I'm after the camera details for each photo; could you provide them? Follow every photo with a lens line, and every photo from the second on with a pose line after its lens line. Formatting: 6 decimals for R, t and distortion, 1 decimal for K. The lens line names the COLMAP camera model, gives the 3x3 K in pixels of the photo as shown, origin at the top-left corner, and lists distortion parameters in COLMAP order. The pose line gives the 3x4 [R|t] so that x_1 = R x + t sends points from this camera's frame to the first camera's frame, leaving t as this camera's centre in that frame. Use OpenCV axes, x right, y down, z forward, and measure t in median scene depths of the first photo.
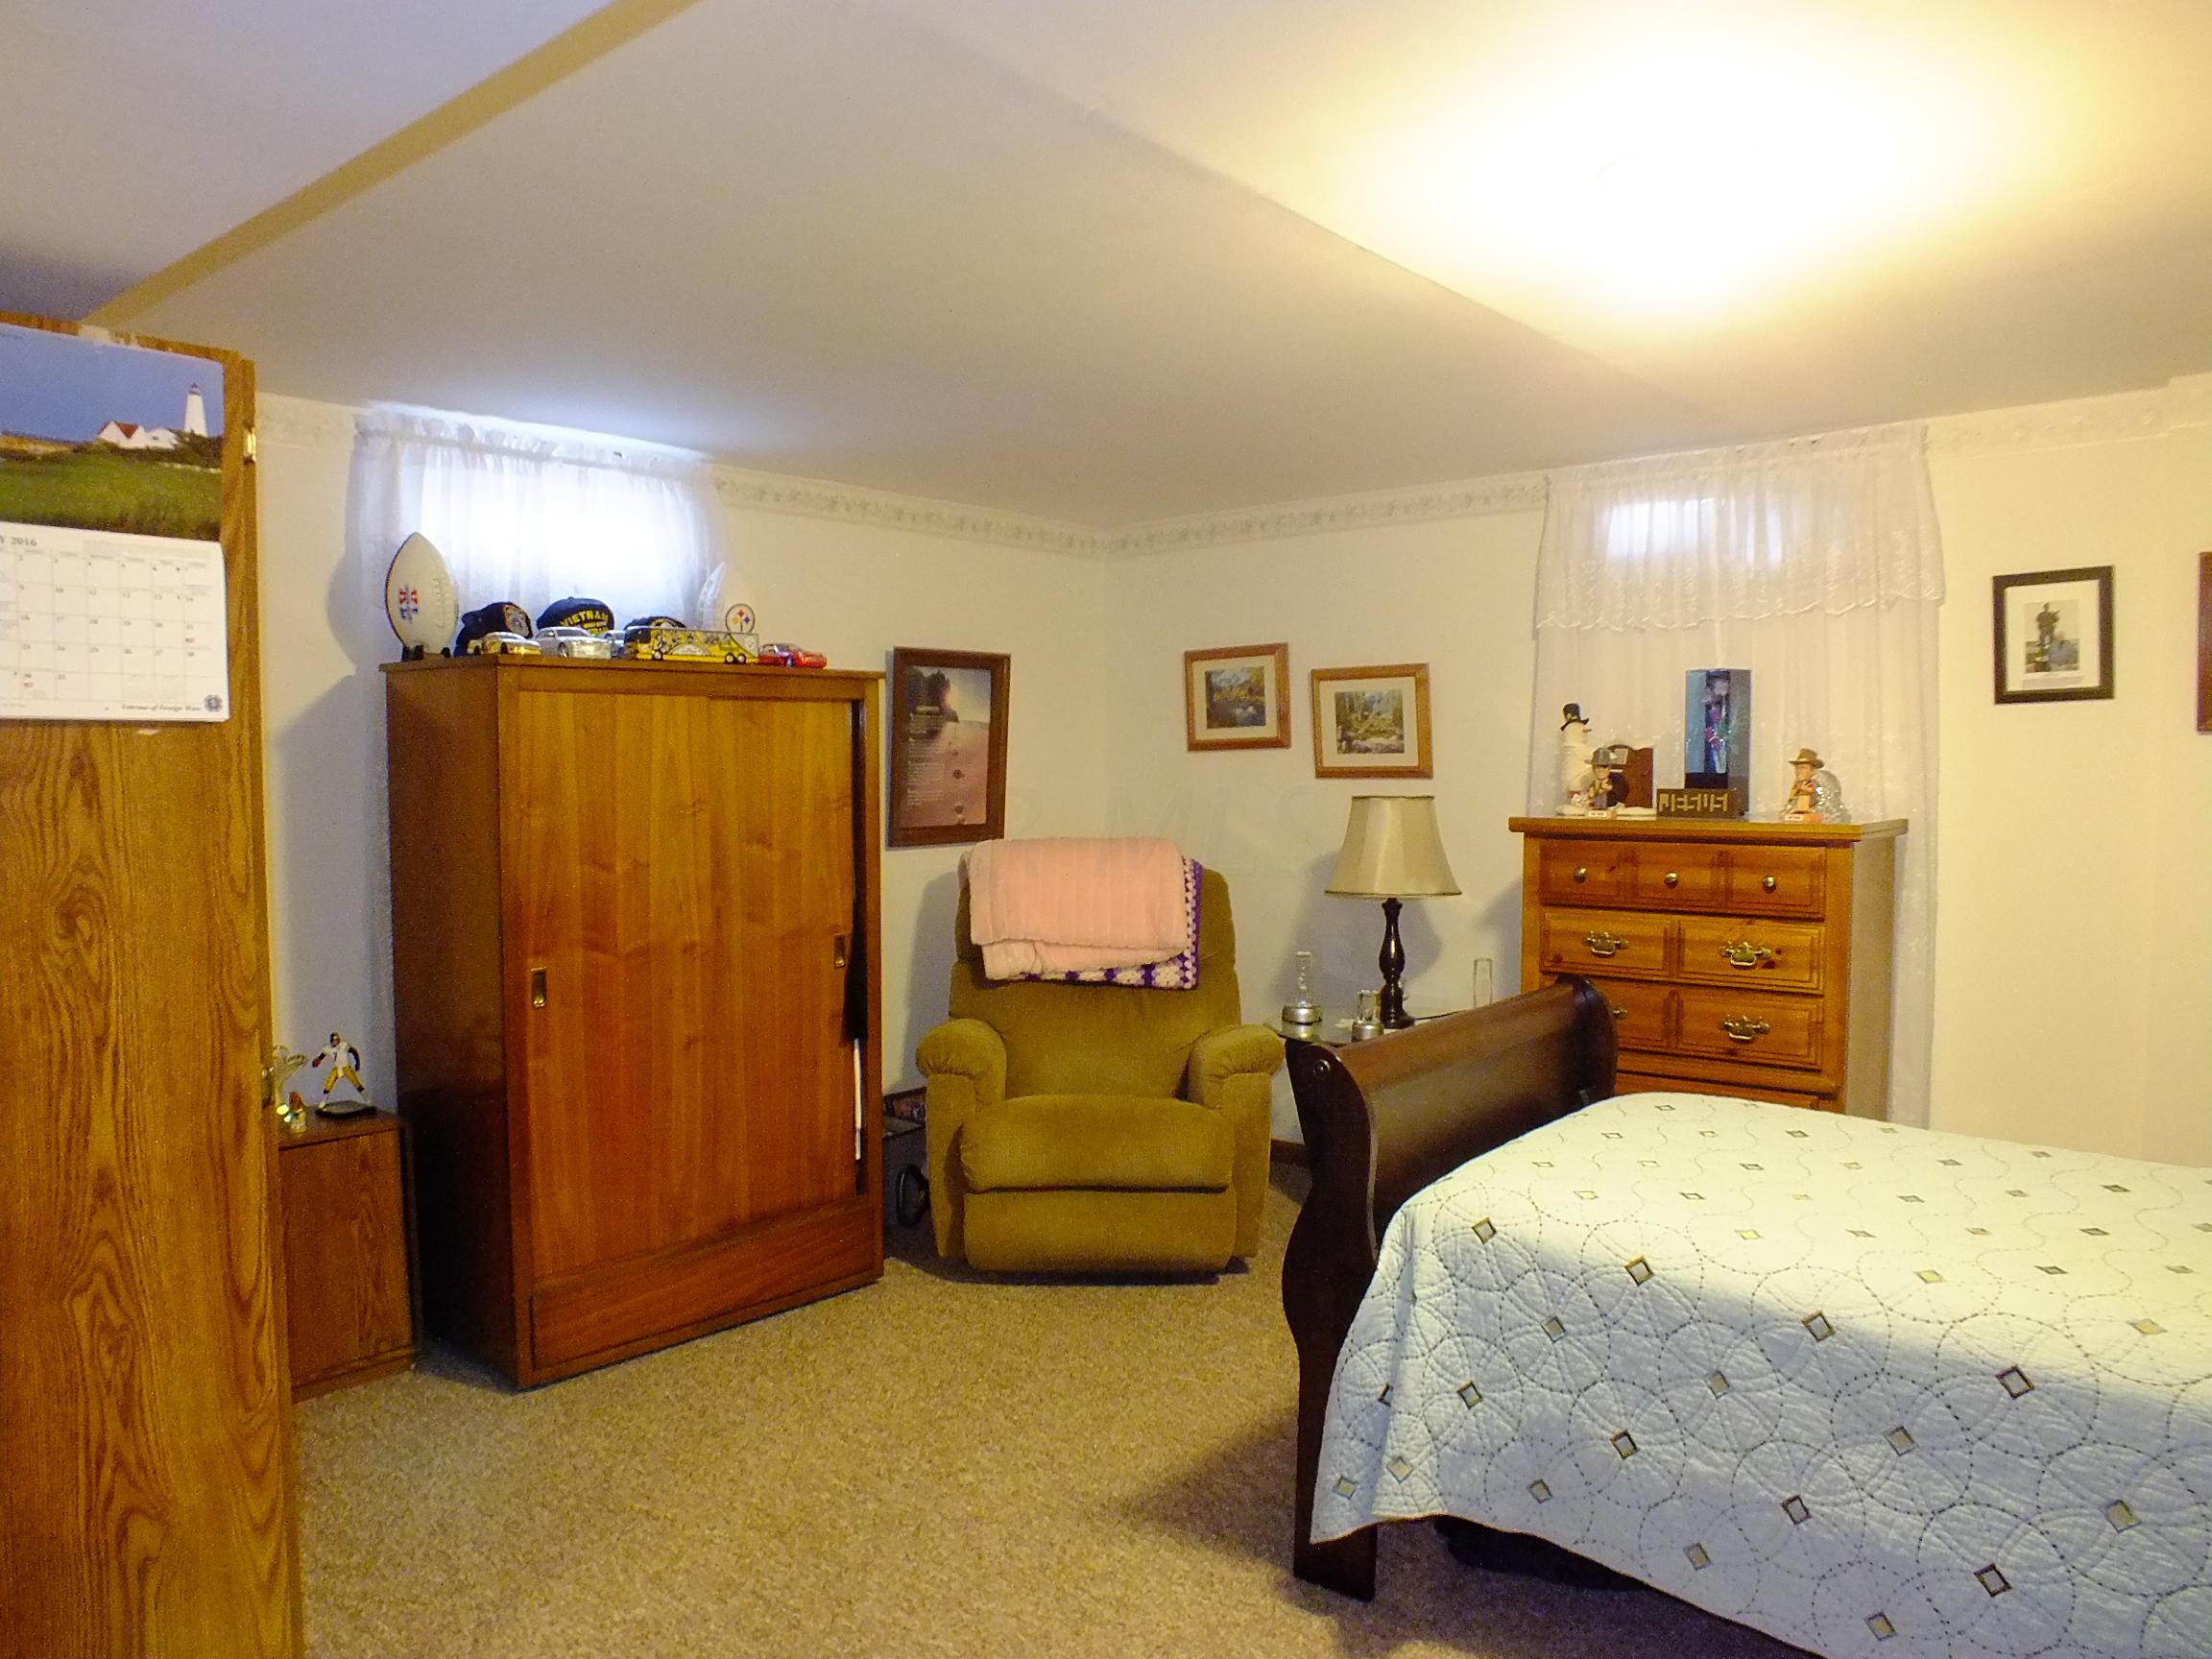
lens RADIAL K [[1567.0, 0, 1084.3], [0, 1567.0, 816.4], [0, 0, 1]] dist [-0.092577, 0.048662]
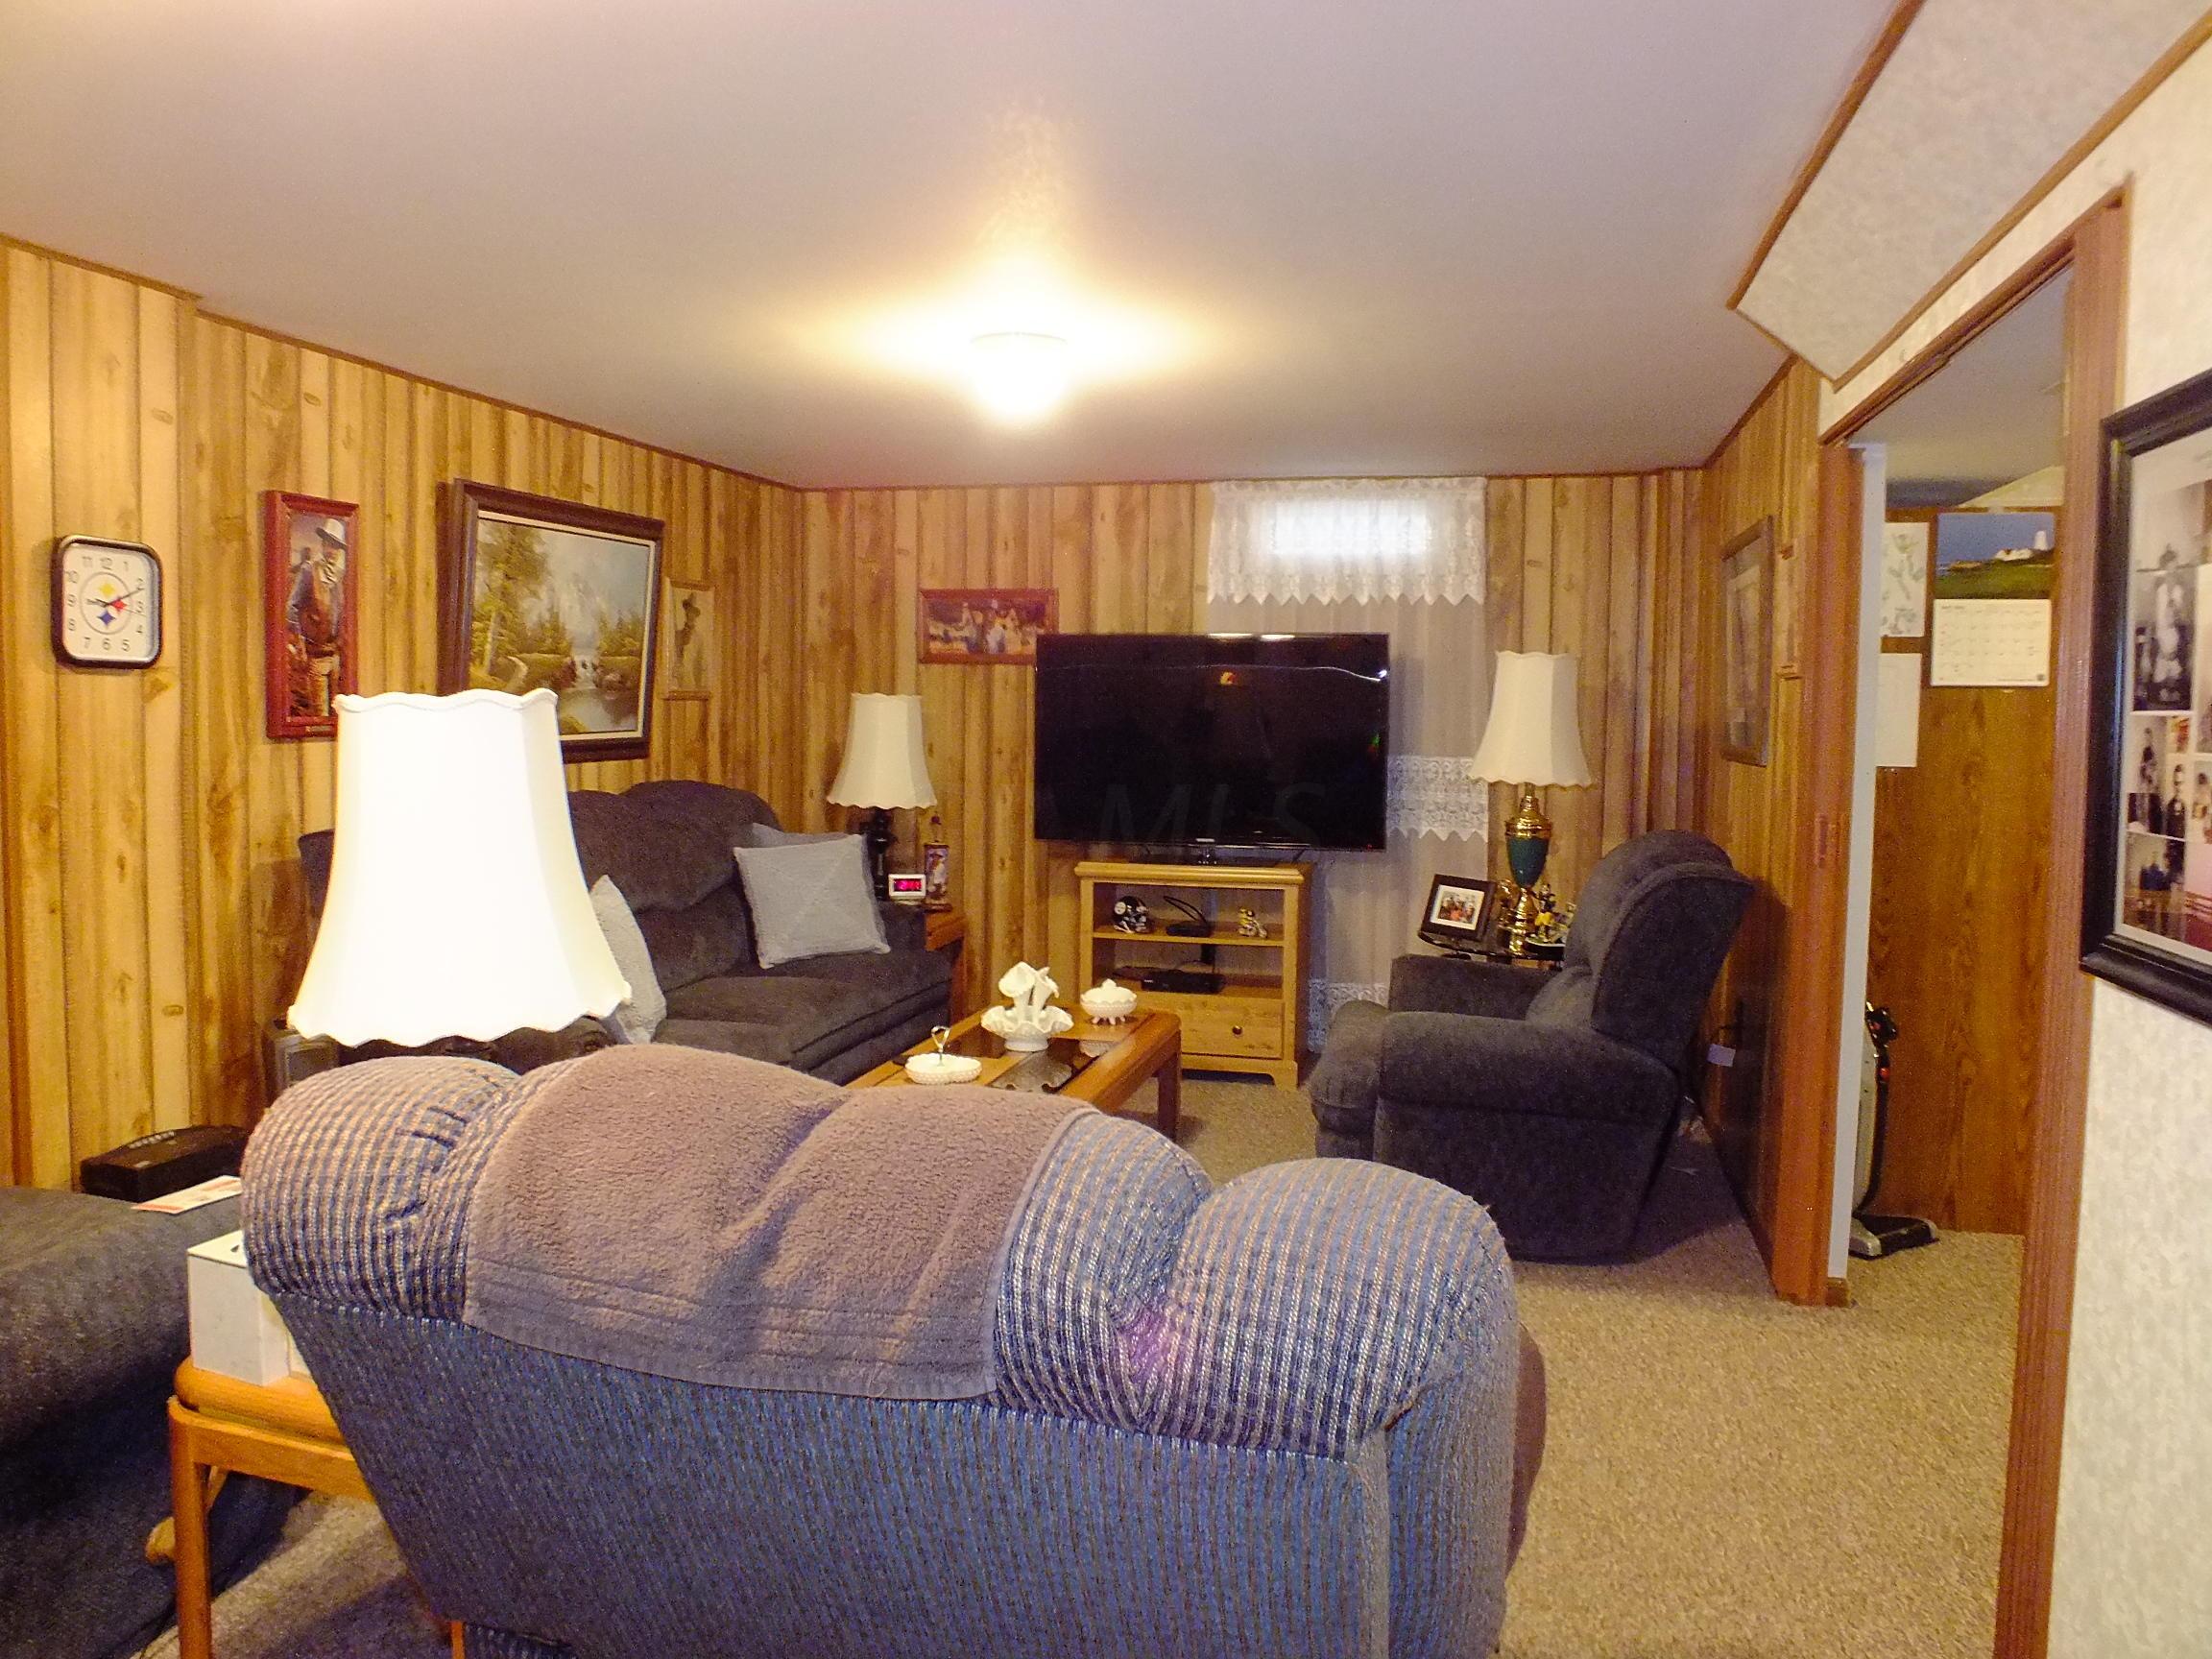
lens RADIAL K [[1567.0, 0, 1102.2], [0, 1567.0, 820.4], [0, 0, 1]] dist [-0.092577, 0.048662]
pose [[0.447487, 0.081960, -0.890527, 0.734356], [-0.052728, 0.996477, 0.065216, 0.053125], [0.892735, 0.017772, 0.450232, -1.092447]]
